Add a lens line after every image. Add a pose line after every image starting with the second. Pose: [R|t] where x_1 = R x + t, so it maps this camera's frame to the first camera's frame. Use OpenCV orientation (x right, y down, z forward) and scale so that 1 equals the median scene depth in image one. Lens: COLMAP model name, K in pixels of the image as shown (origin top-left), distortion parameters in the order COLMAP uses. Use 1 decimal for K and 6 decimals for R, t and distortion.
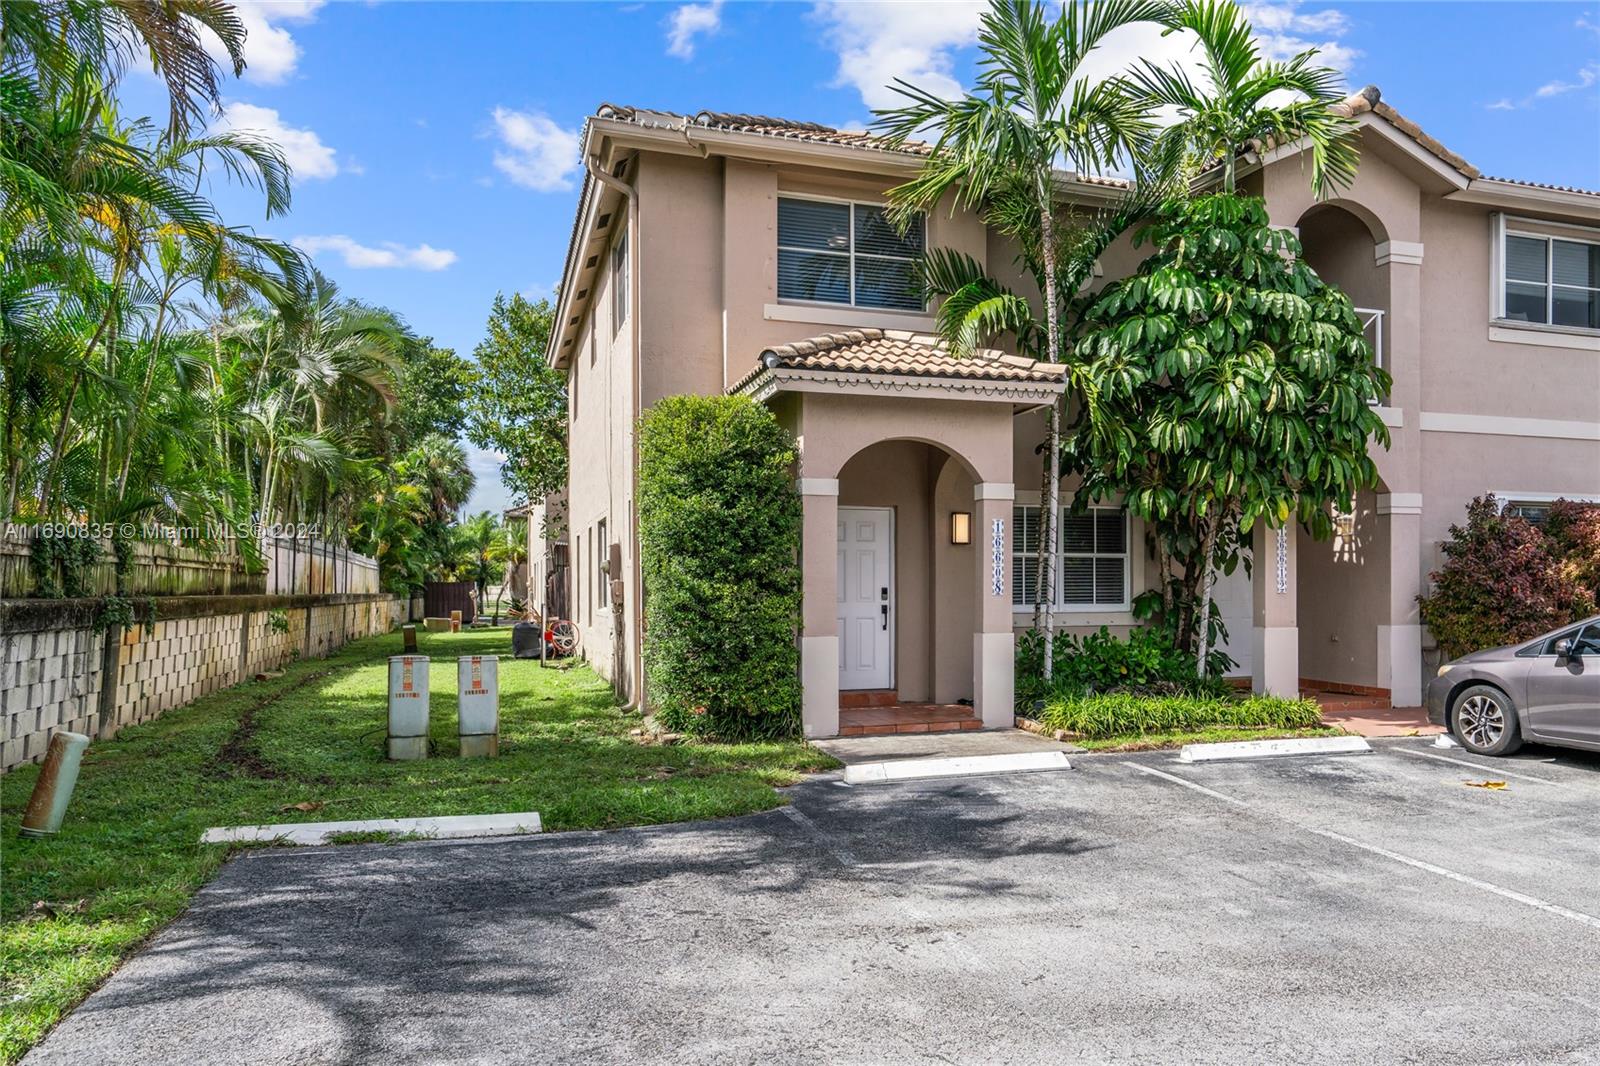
lens RADIAL K [[1021.2, 0, 800.1], [0, 1021.2, 540.6], [0, 0, 1]] dist [0.004220, -0.001300]
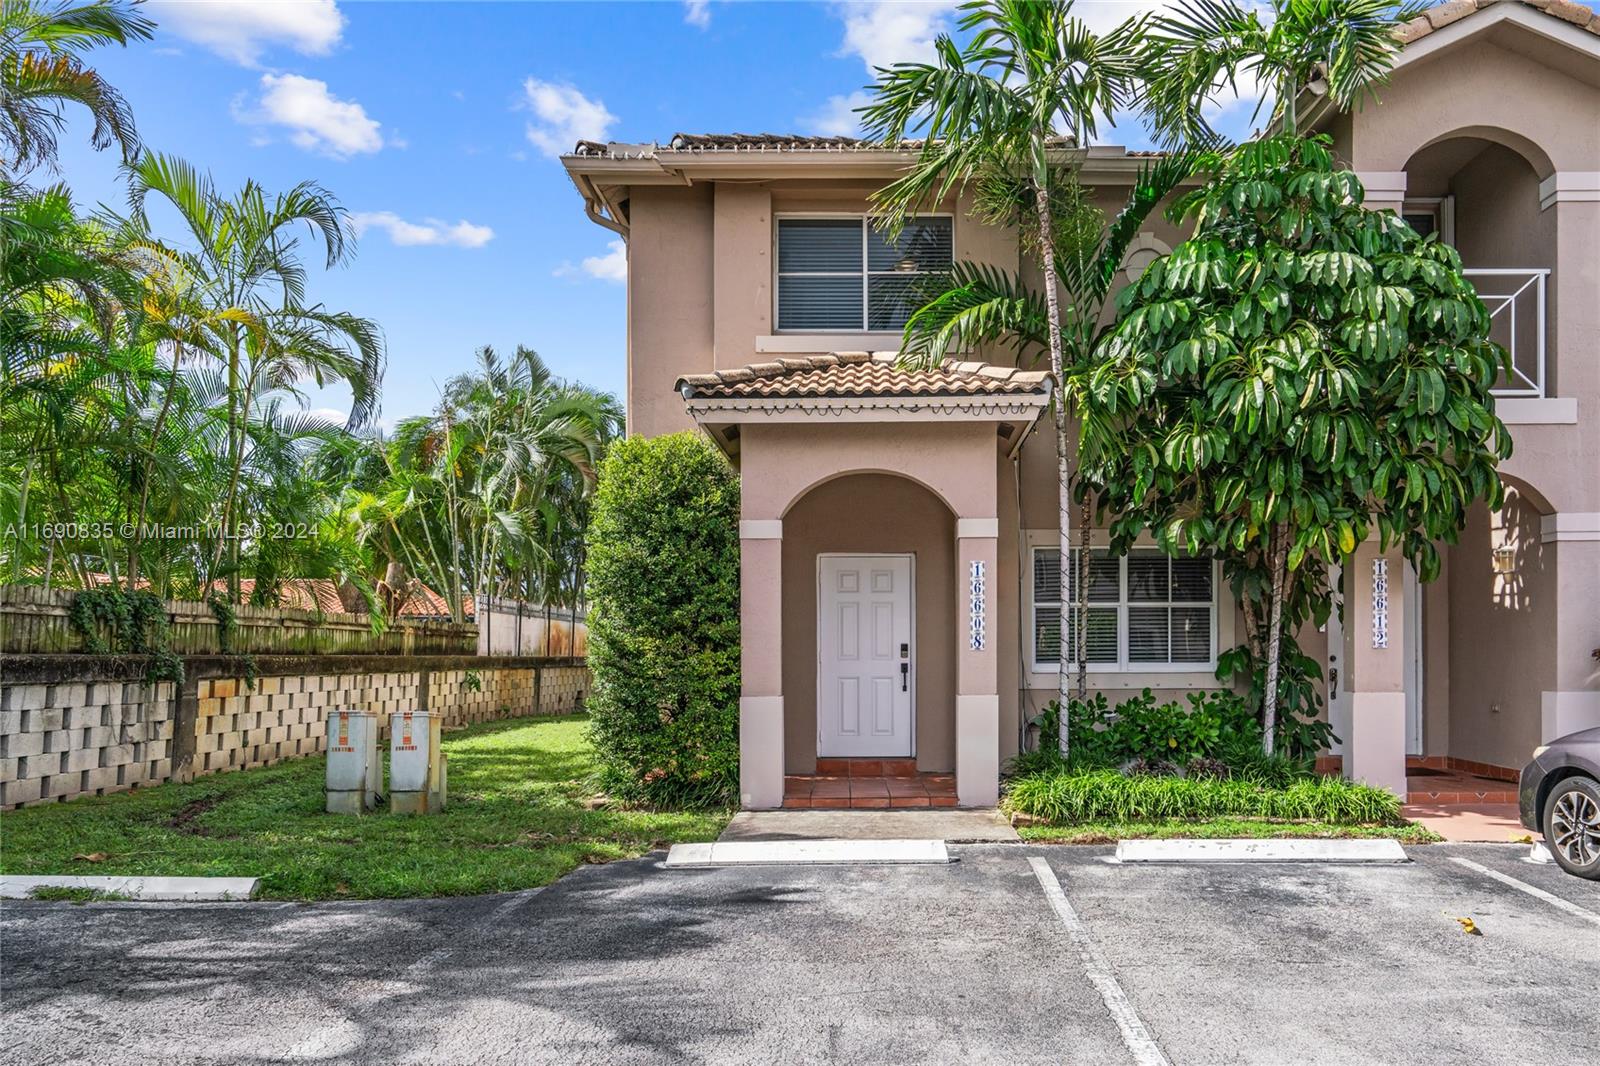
lens RADIAL K [[998.6, 0, 802.5], [0, 998.6, 614.4], [0, 0, 1]] dist [0.004644, 0.002262]
pose [[0.958425, -0.011997, -0.285091, 0.299503], [0.014207, 0.999883, 0.005686, 0.017238], [0.284989, -0.009500, 0.958484, 0.167991]]
